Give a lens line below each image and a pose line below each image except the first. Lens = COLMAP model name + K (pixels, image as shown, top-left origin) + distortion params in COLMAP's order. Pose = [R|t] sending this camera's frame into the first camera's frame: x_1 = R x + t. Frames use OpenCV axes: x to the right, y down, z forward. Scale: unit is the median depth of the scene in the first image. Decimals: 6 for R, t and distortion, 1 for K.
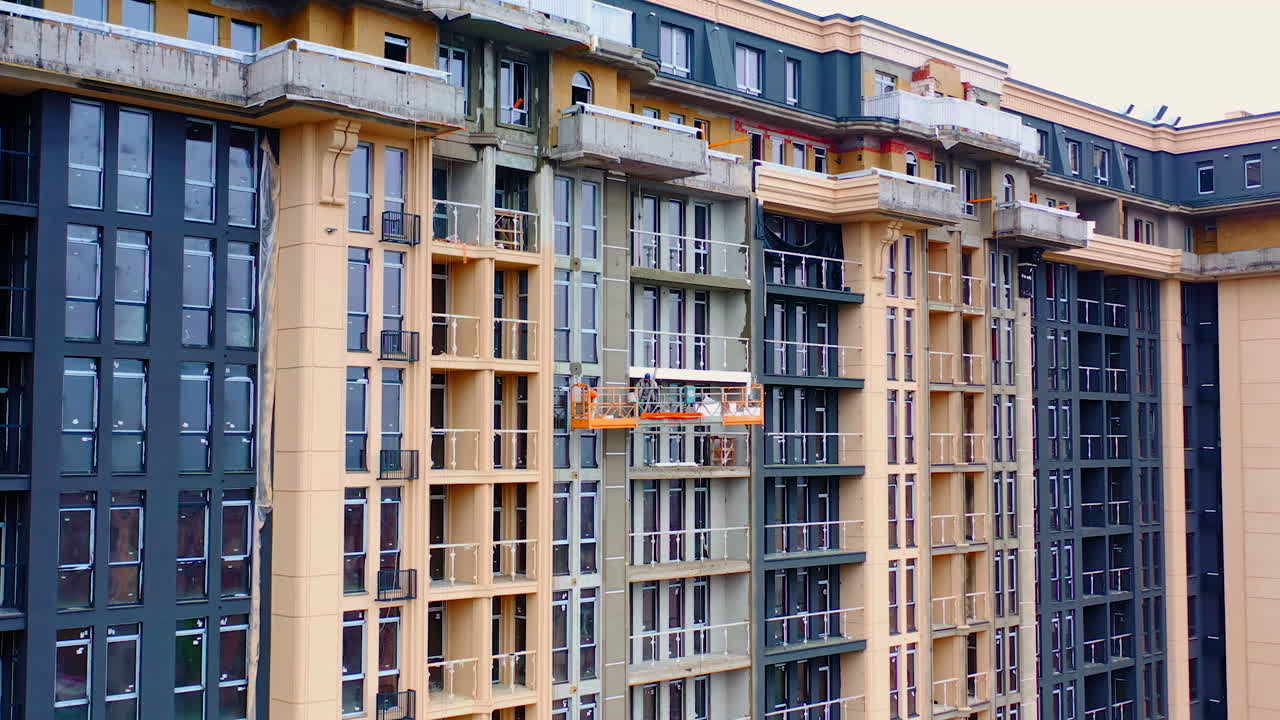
lens RADIAL K [[1438.7, 0, 640.0], [0, 1438.7, 360.0], [0, 0, 1]] dist [-0.015474, 0.003310]
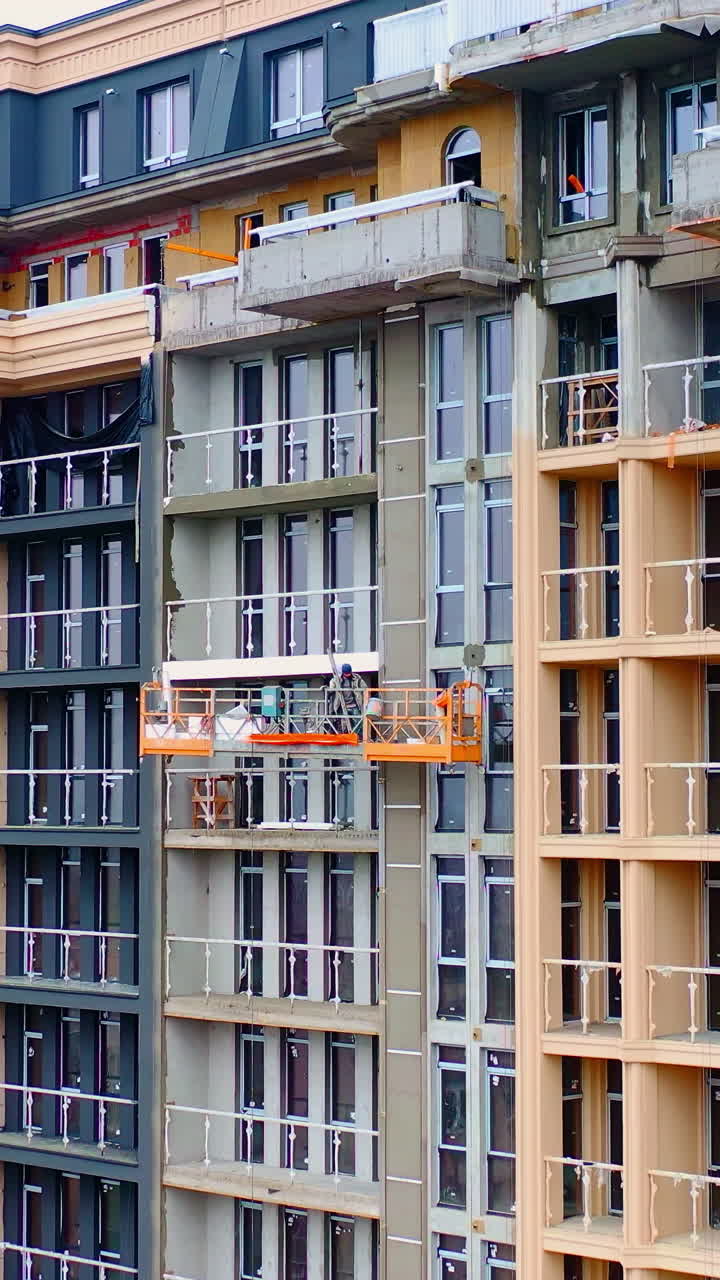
lens RADIAL K [[2560.2, 0, 360.0], [0, 2560.2, 640.0], [0, 0, 1]] dist [-0.012505, 0.046577]
pose [[0.024328, -0.057495, -0.998049, 1.033406], [0.058447, 0.996719, -0.055993, 0.057935], [0.997994, -0.056971, 0.027609, 1.005558]]
